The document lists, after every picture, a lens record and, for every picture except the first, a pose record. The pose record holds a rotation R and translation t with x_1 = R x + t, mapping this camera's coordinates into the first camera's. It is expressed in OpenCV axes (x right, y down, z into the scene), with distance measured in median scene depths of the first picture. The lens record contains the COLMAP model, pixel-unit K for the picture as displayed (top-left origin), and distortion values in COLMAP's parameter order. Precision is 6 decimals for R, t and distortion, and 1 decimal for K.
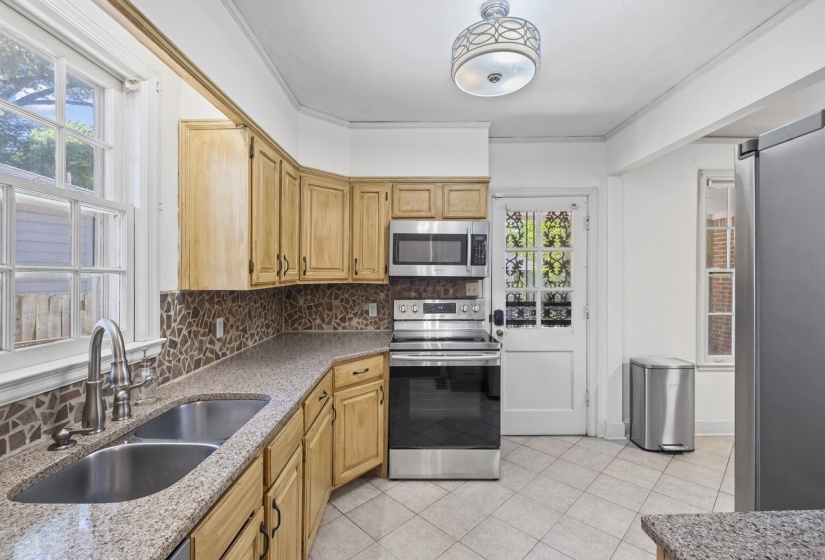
lens RADIAL K [[367.1, 0, 414.5], [0, 367.1, 278.4], [0, 0, 1]] dist [-0.000674, -0.000307]
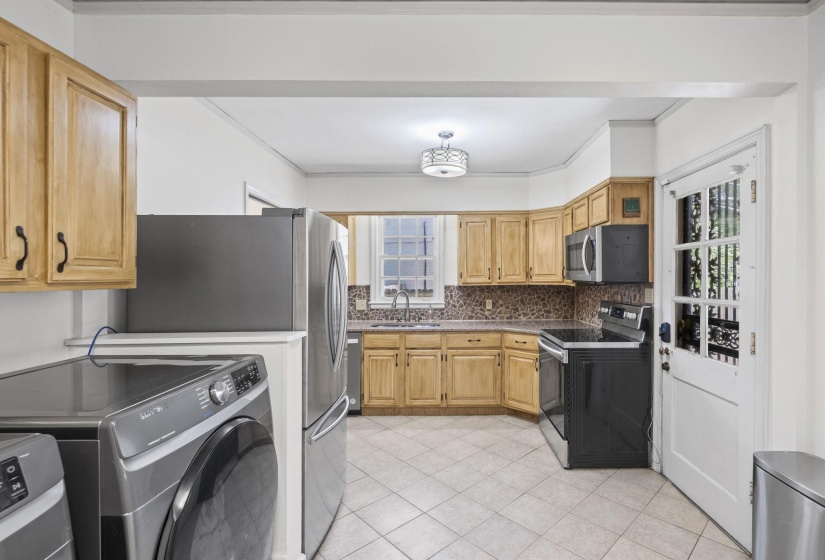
lens RADIAL K [[380.6, 0, 454.2], [0, 380.6, 270.5], [0, 0, 1]] dist [0.001733, -0.000174]
pose [[0.015812, -0.016570, -0.999738, 1.462604], [-0.009055, 0.999819, -0.016714, -0.016494], [0.999834, 0.009317, 0.015659, 0.704186]]
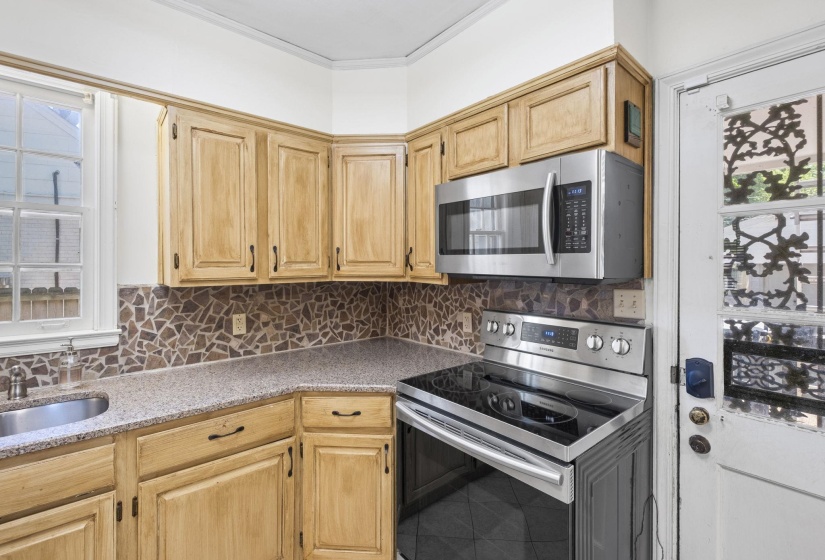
lens RADIAL K [[369.2, 0, 412.2], [0, 369.2, 269.8], [0, 0, 1]] dist [-0.001969, -0.000683]
pose [[0.645608, 0.009721, -0.763607, 0.459870], [-0.013429, 0.999909, 0.001375, -0.014769], [0.763551, 0.009367, 0.645680, 0.658006]]
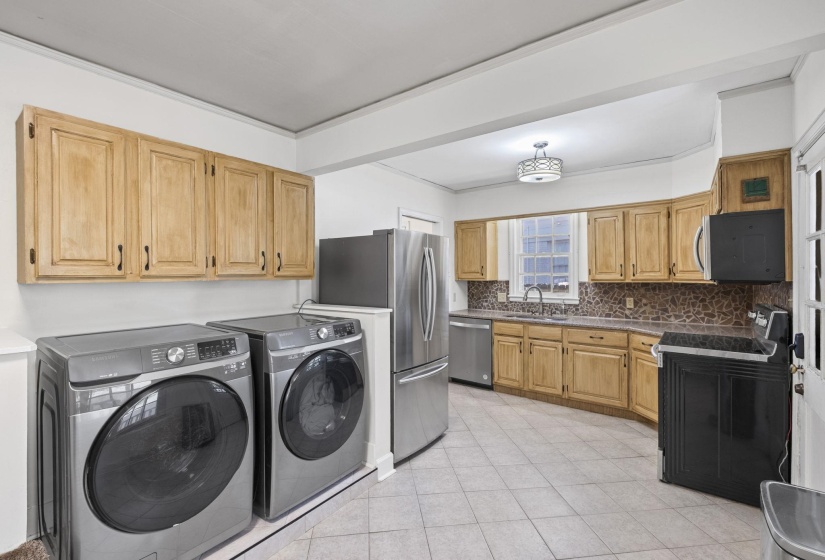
lens RADIAL K [[371.5, 0, 414.2], [0, 371.5, 262.8], [0, 0, 1]] dist [-0.000603, -0.000199]
pose [[-0.598420, -0.021488, -0.800894, 1.572246], [-0.009229, 0.999759, -0.019928, -0.024316], [0.801129, -0.004534, -0.598474, 1.154092]]
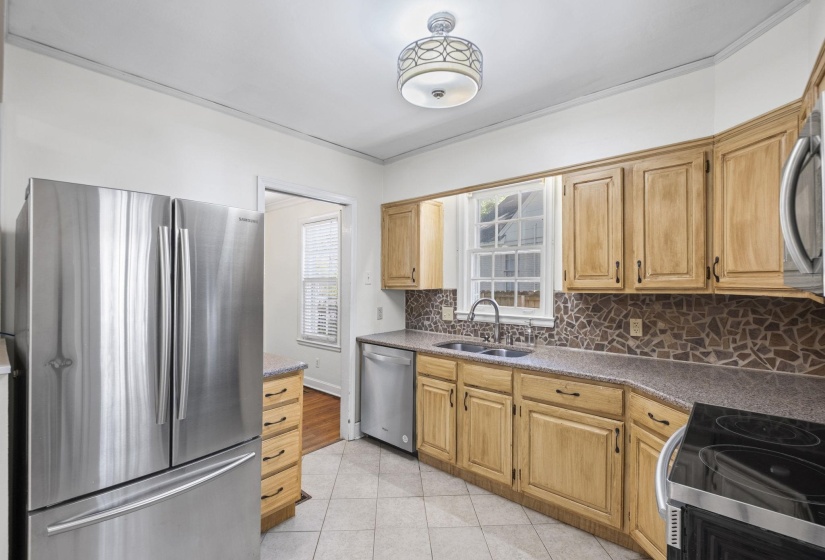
lens RADIAL K [[367.1, 0, 414.5], [0, 367.1, 278.4], [0, 0, 1]] dist [-0.000674, -0.000307]
pose [[-0.656079, 0.004816, -0.754677, 0.710559], [-0.001848, 0.999966, 0.007988, -0.023307], [0.754690, 0.006636, -0.656048, 1.122431]]
